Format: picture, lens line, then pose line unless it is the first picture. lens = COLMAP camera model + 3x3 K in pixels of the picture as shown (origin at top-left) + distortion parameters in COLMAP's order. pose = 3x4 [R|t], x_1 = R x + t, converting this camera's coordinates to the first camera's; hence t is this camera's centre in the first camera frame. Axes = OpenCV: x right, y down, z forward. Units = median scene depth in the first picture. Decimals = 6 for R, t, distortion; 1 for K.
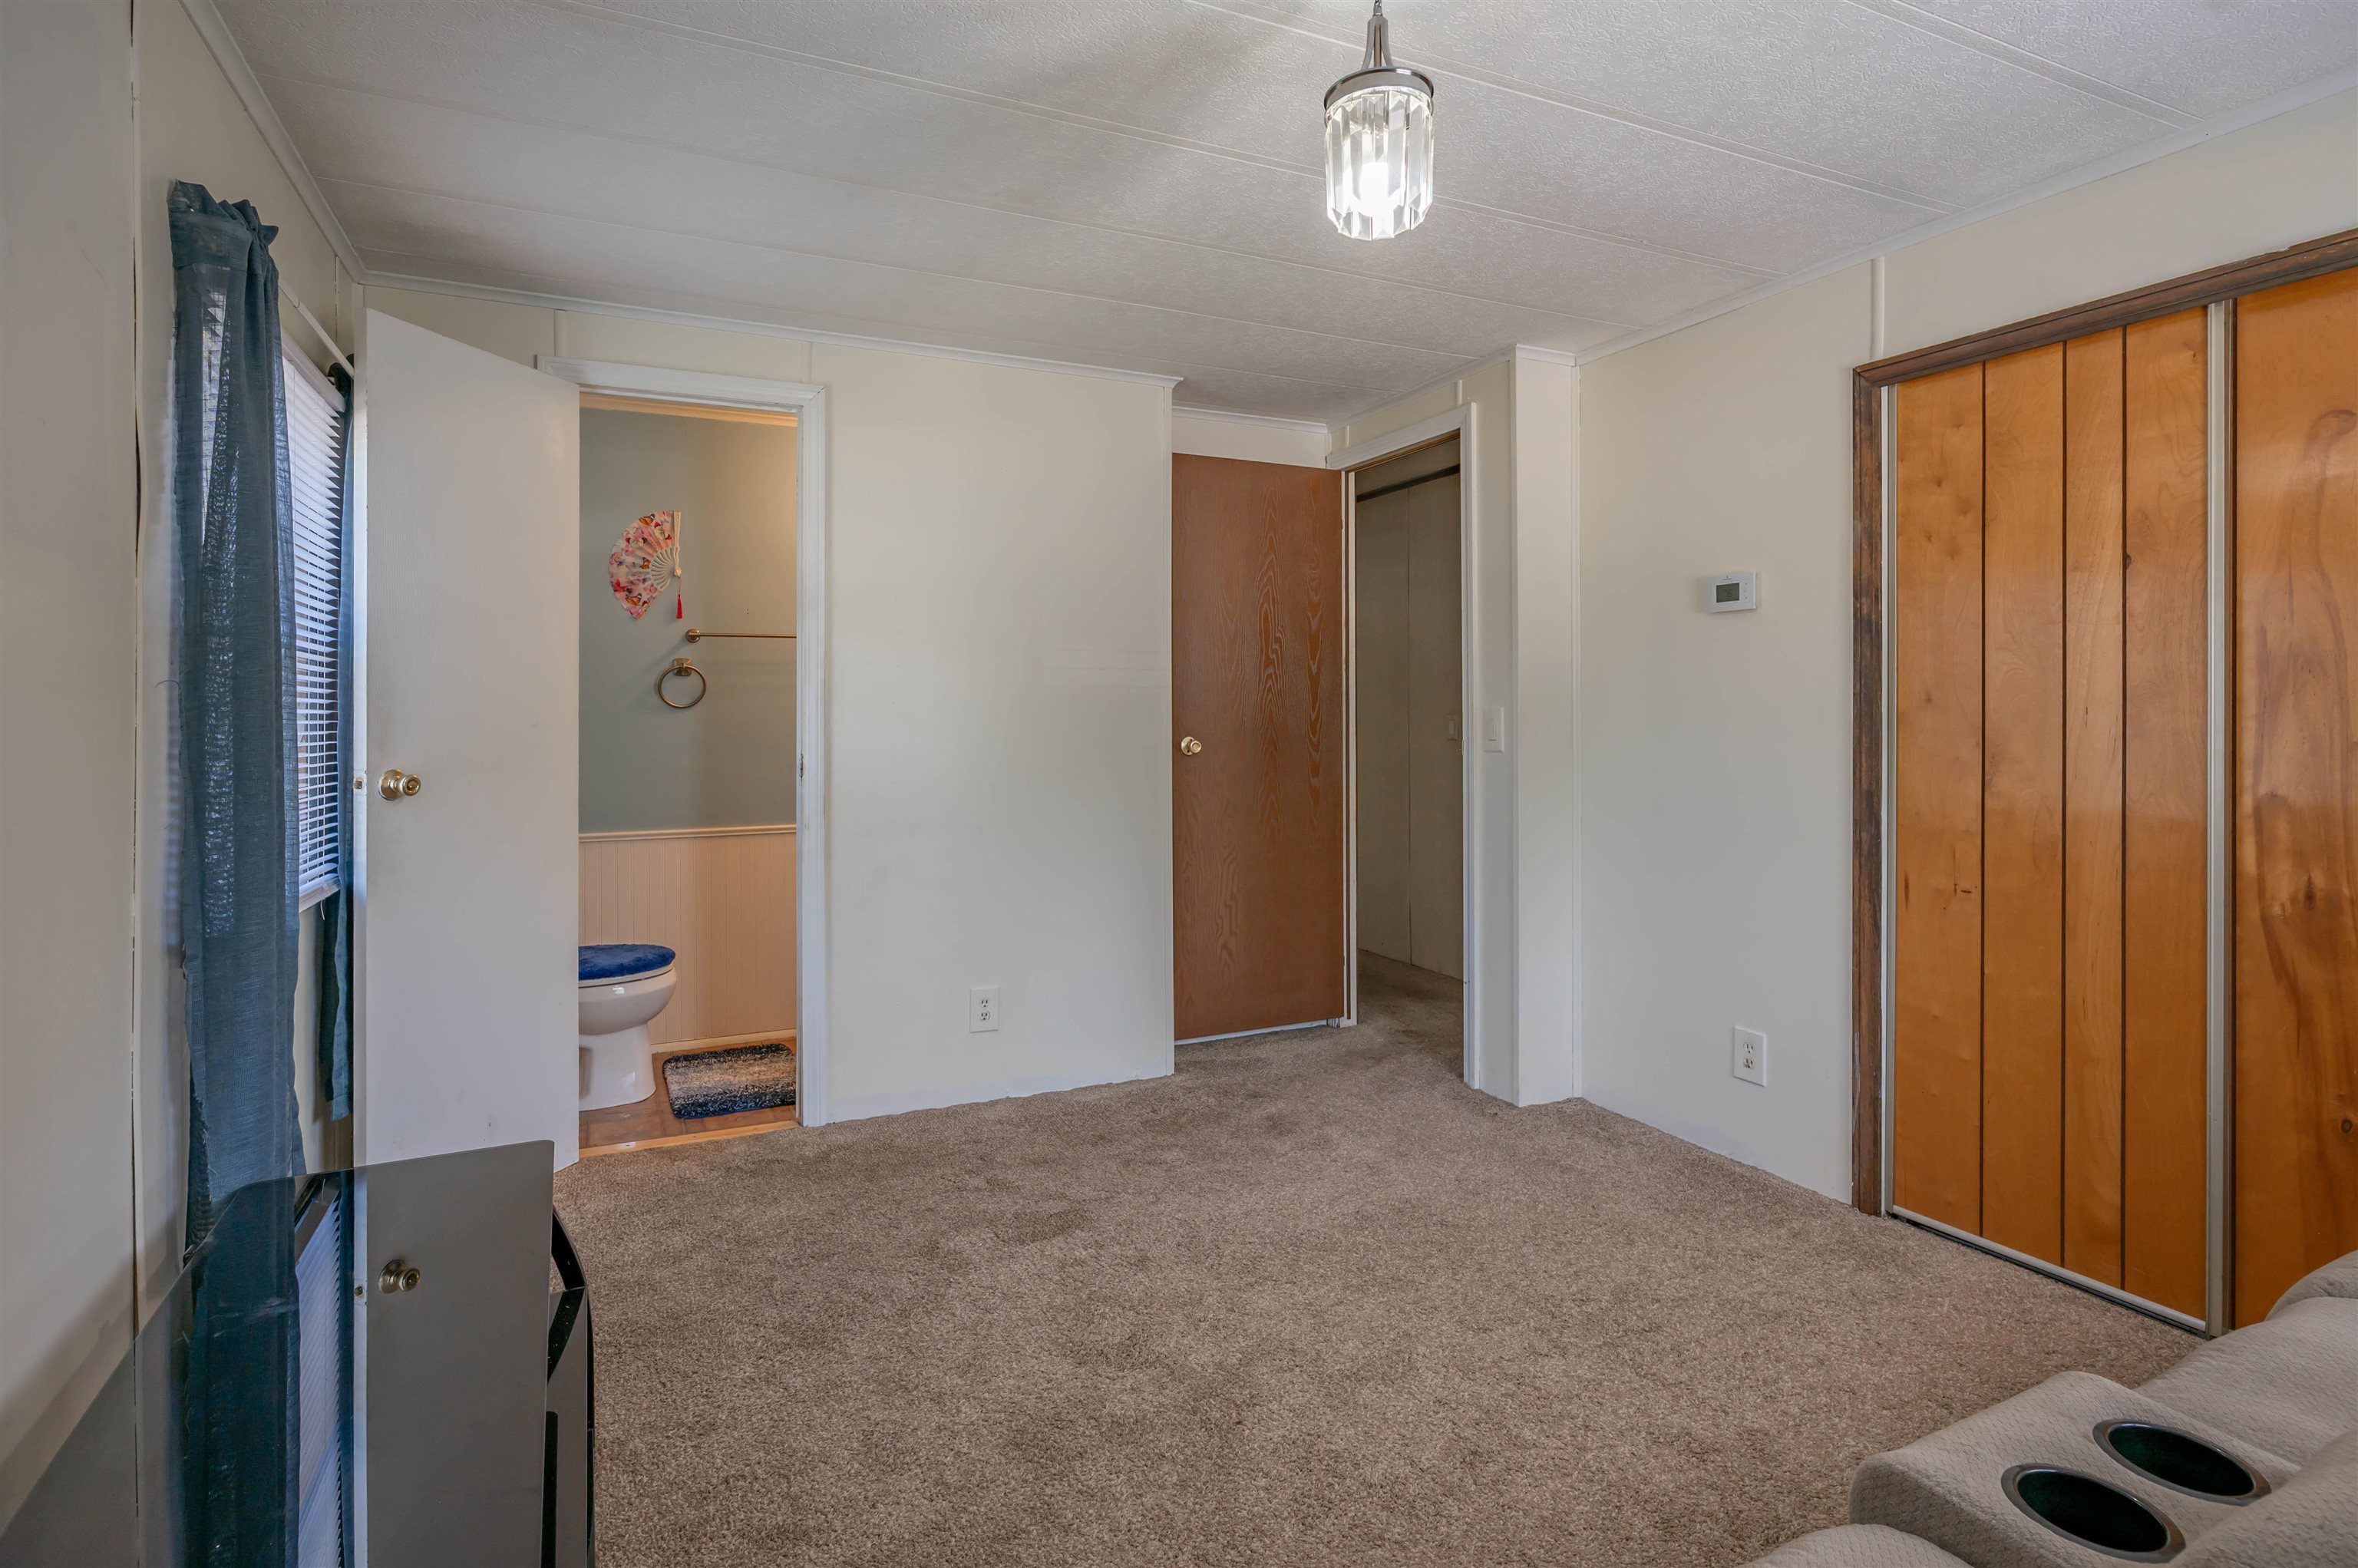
lens RADIAL K [[1146.4, 0, 1192.6], [0, 1146.4, 738.1], [0, 0, 1]] dist [-0.002813, 0.002307]
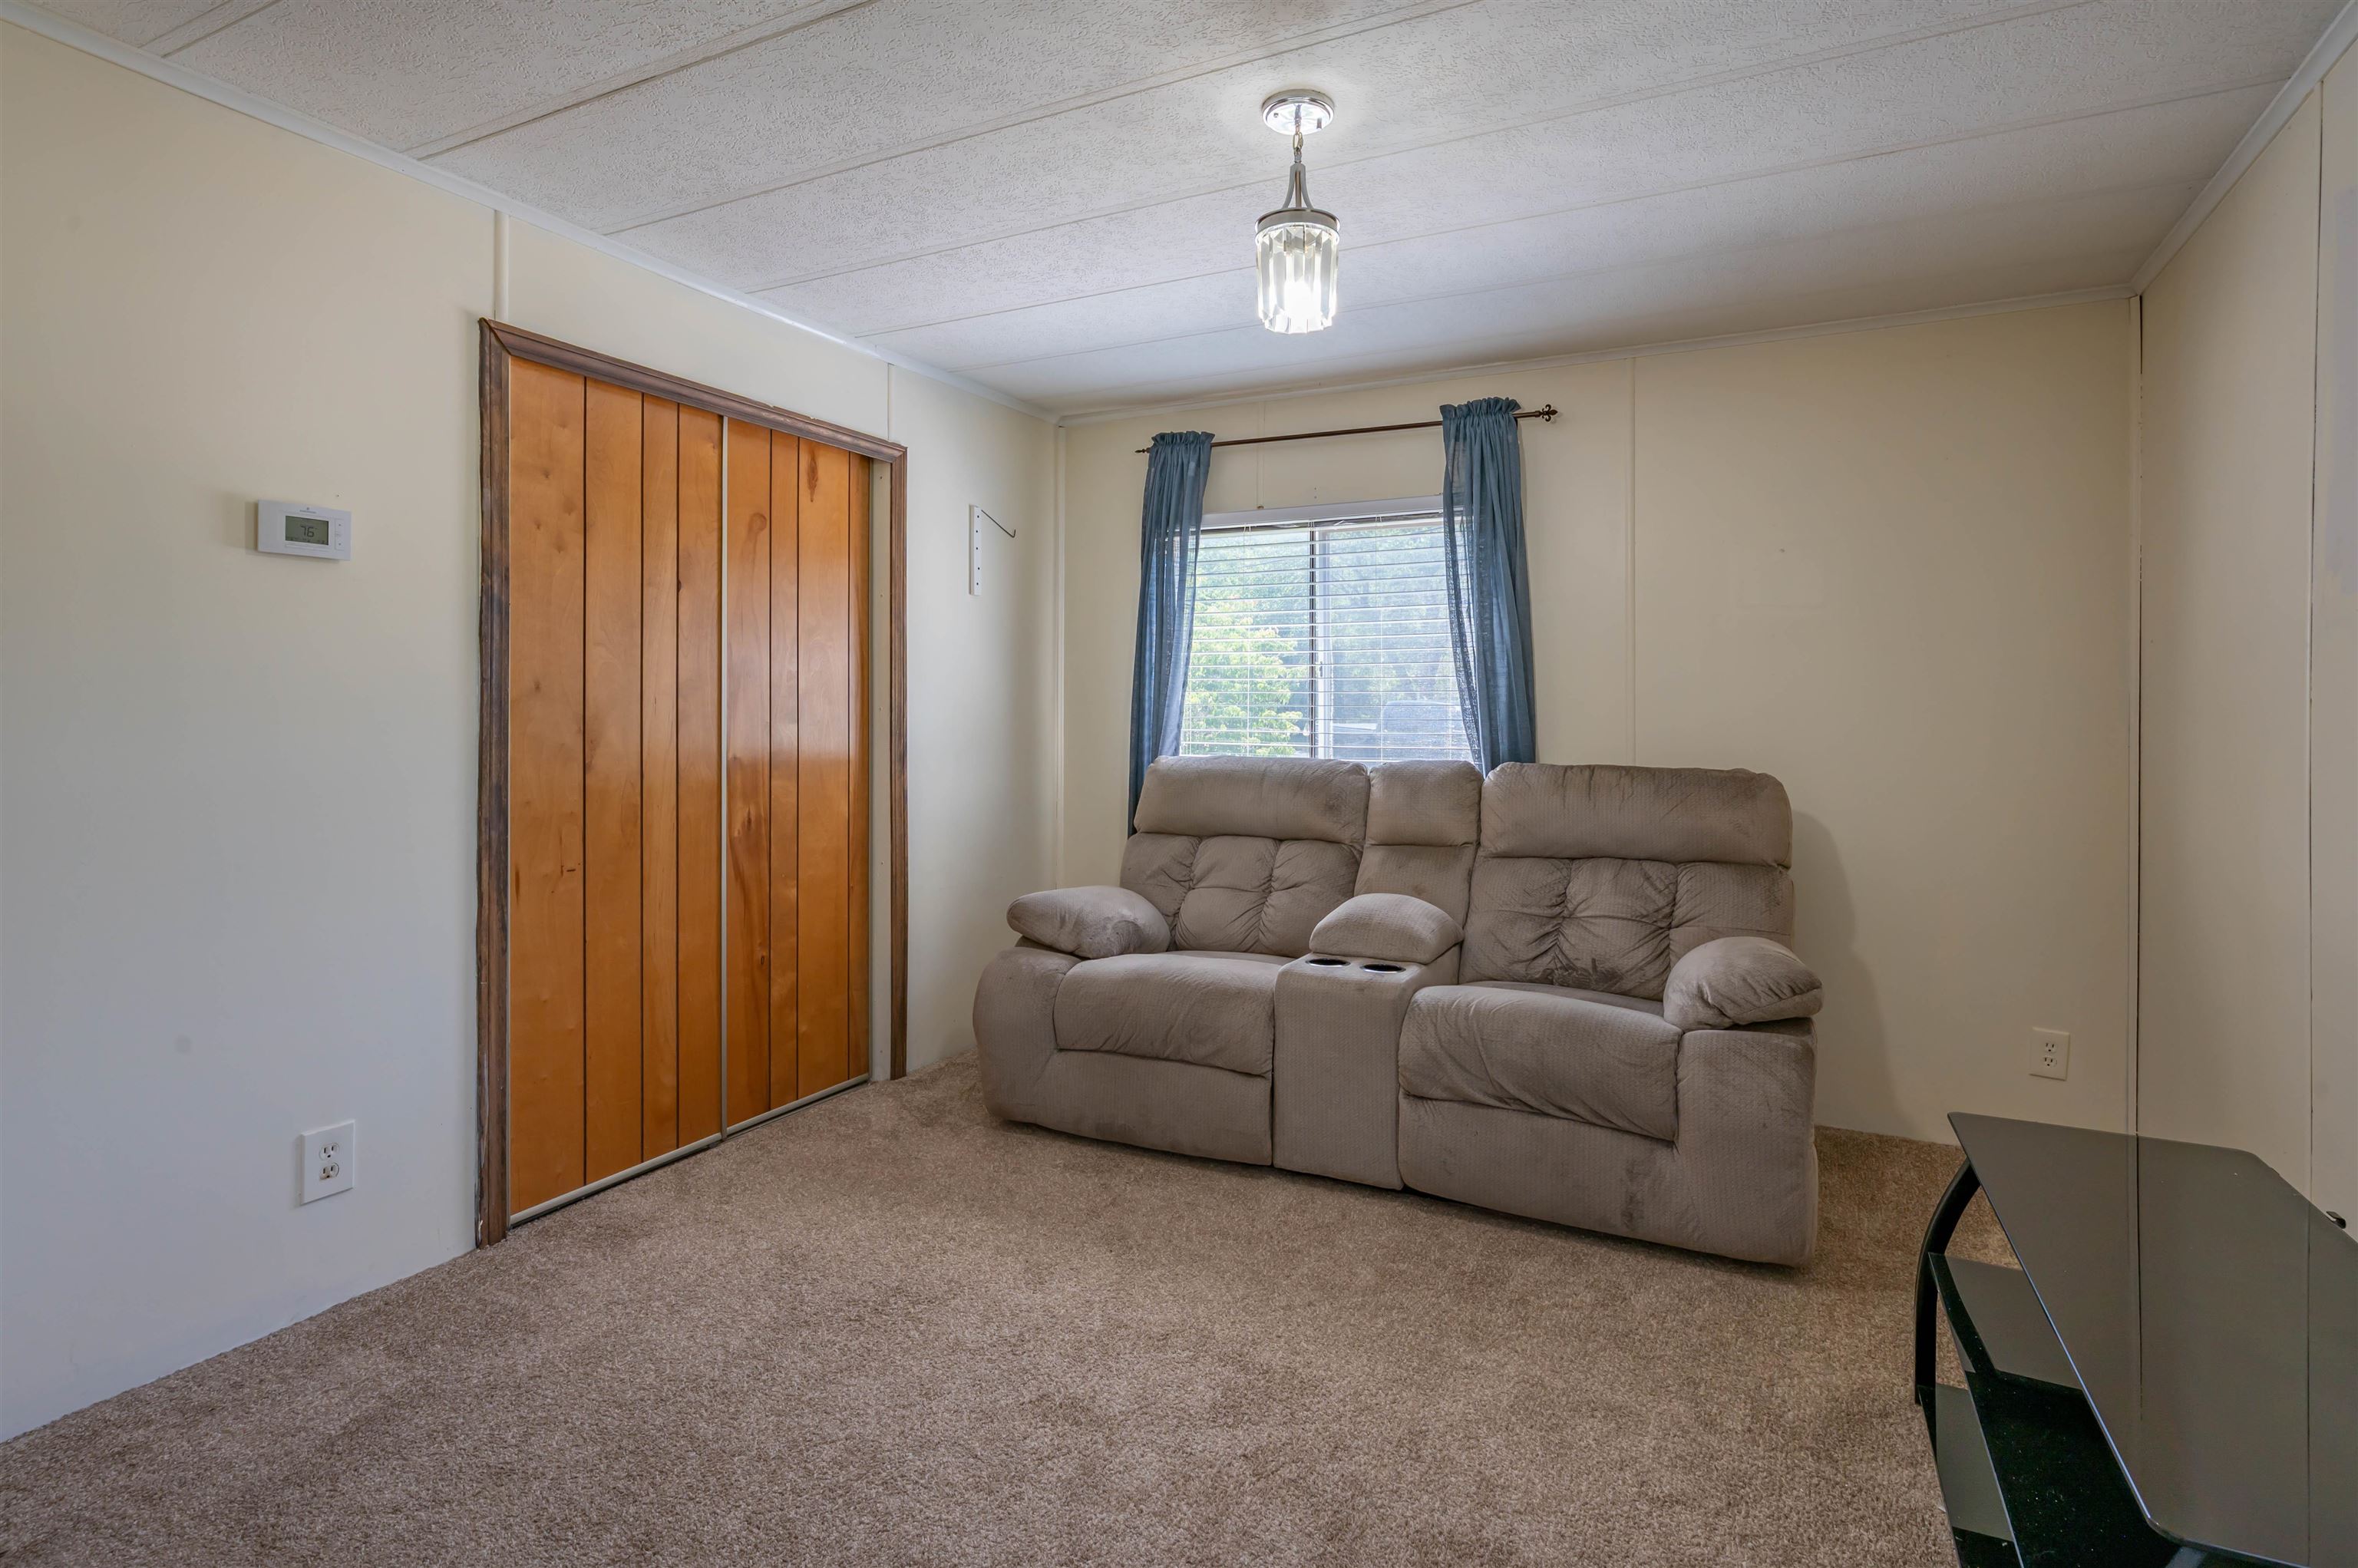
lens RADIAL K [[1149.6, 0, 1176.2], [0, 1149.6, 707.7], [0, 0, 1]] dist [-0.001511, -0.000177]
pose [[-0.575488, -0.007764, 0.817774, -0.509134], [0.004508, 0.999910, 0.012665, -0.026955], [-0.817798, 0.010975, -0.575401, 1.143039]]
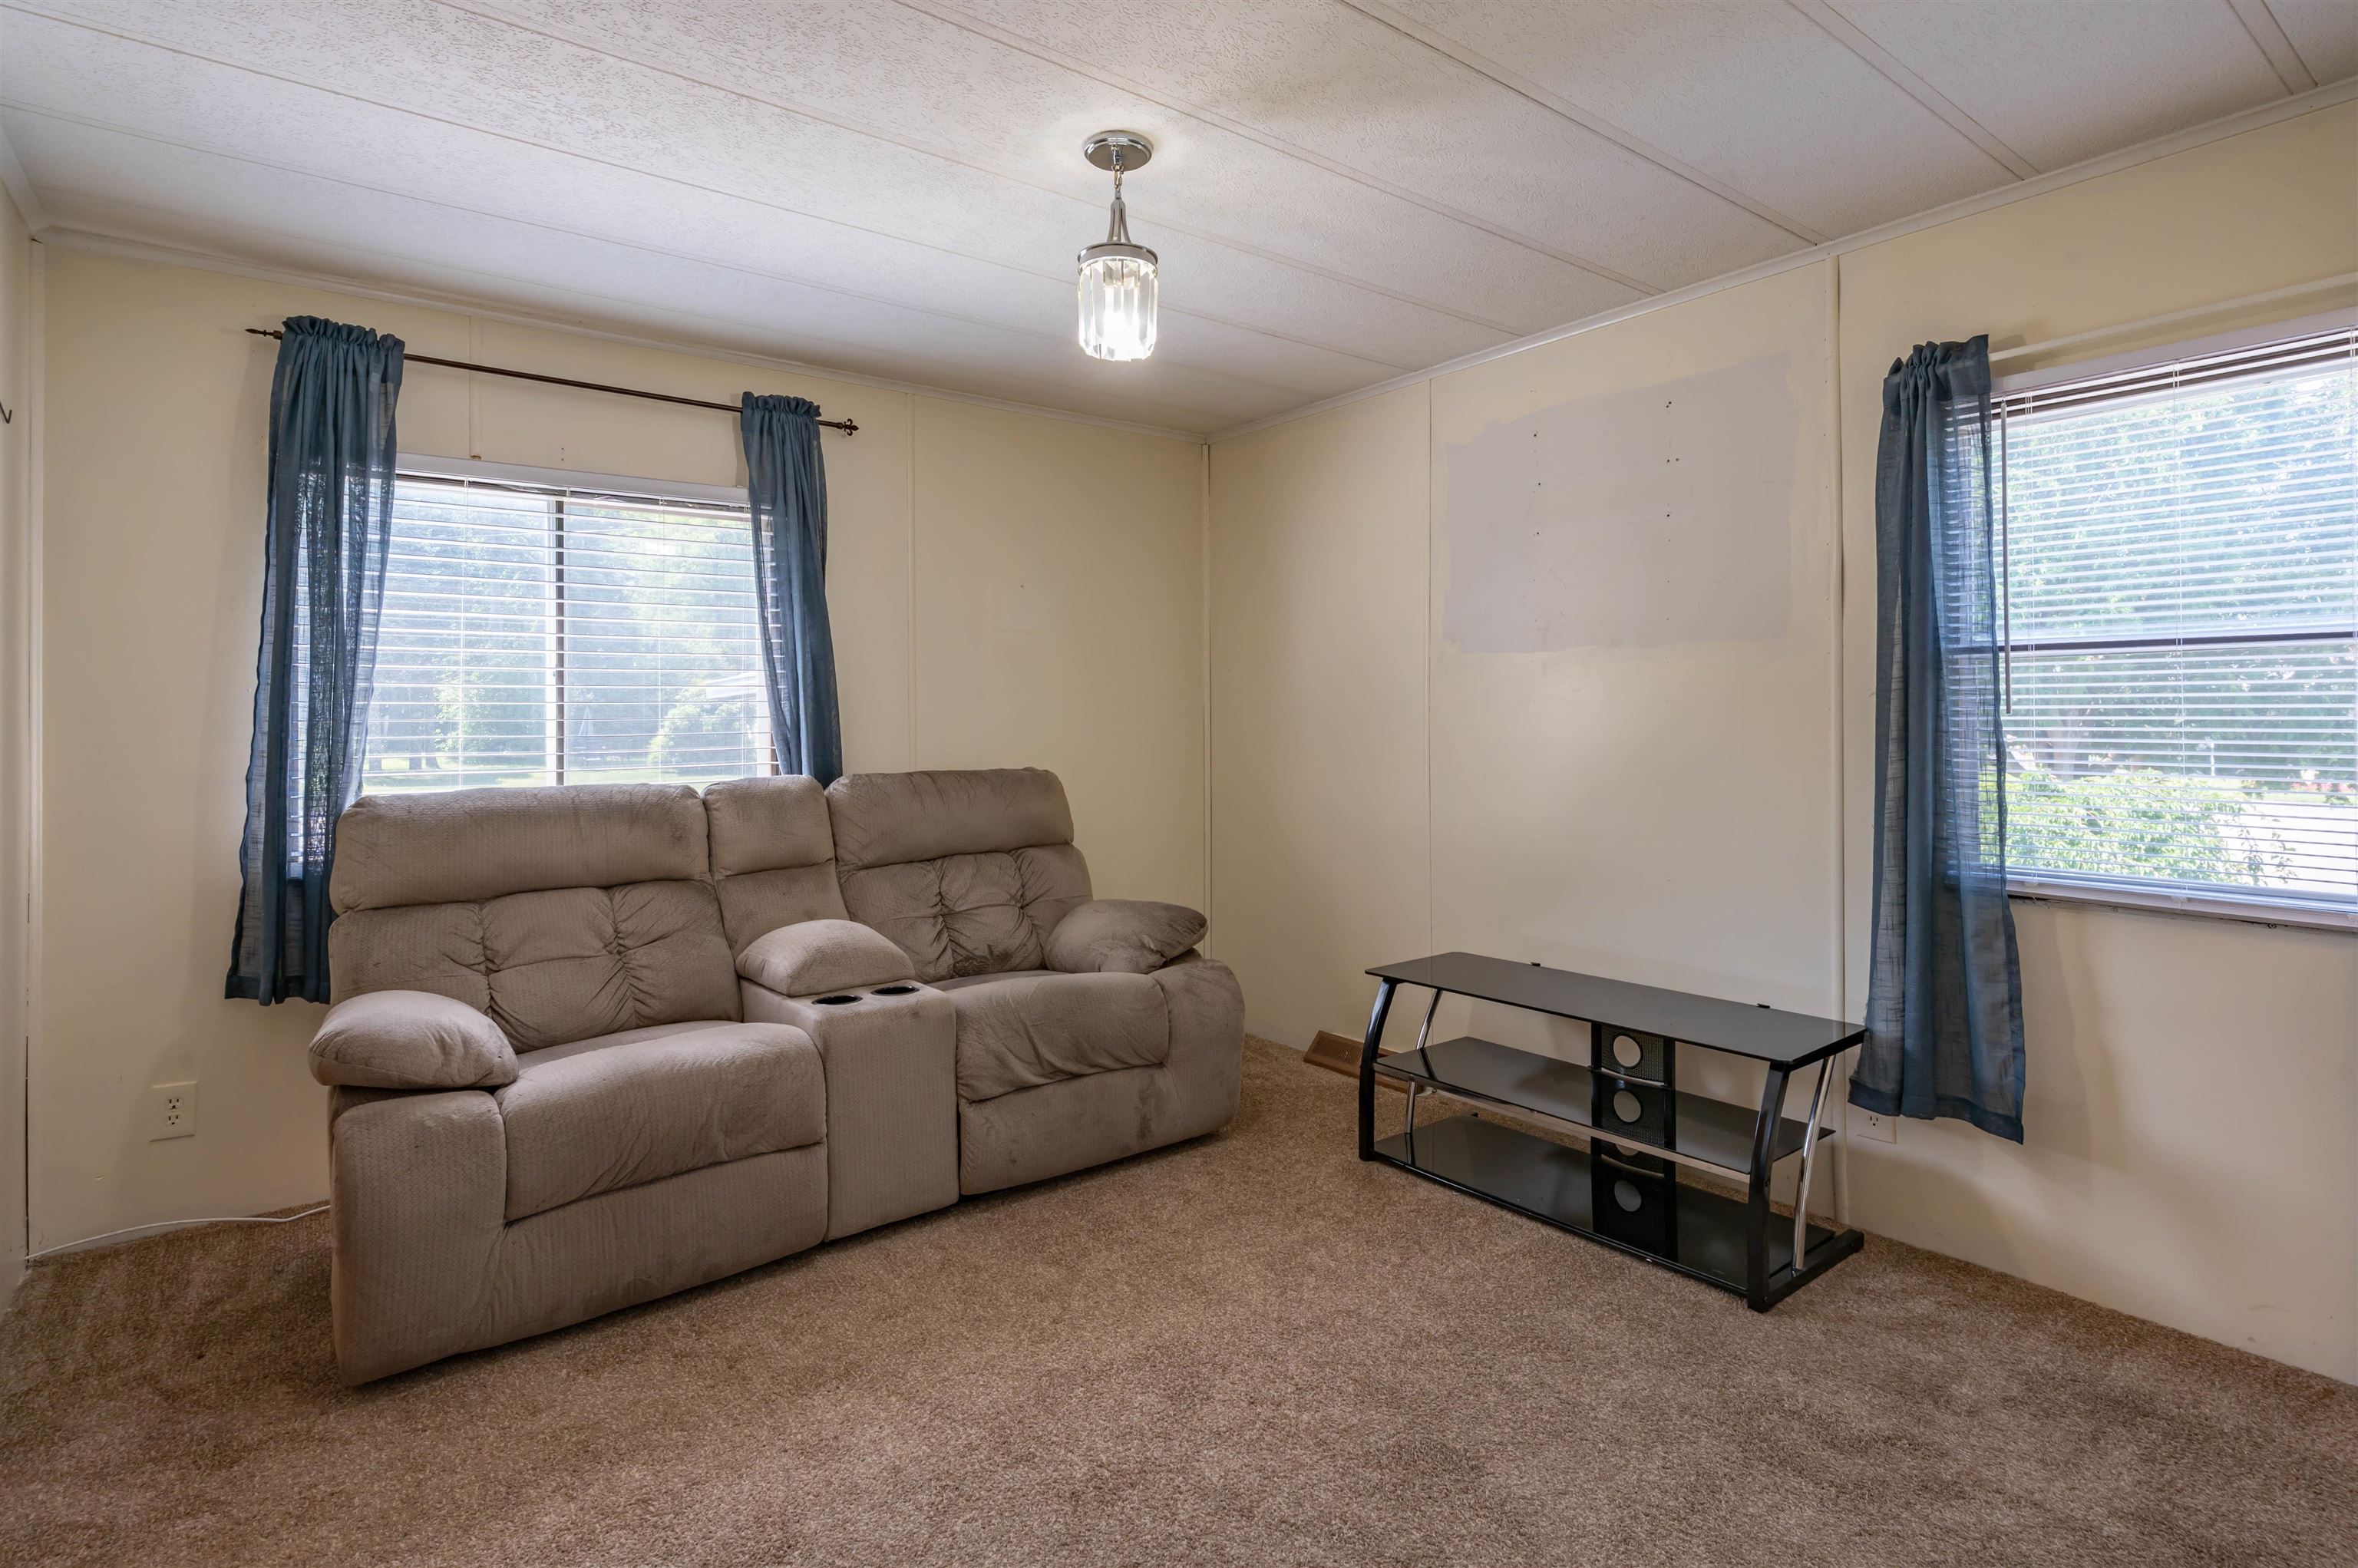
lens RADIAL K [[1198.1, 0, 1183.7], [0, 1198.1, 707.7], [0, 0, 1]] dist [-0.000938, 0.000660]
pose [[-0.984851, 0.002882, -0.173380, 0.190764], [0.001208, 0.999952, 0.009758, -0.034051], [0.173400, 0.009400, -0.984807, 1.473589]]
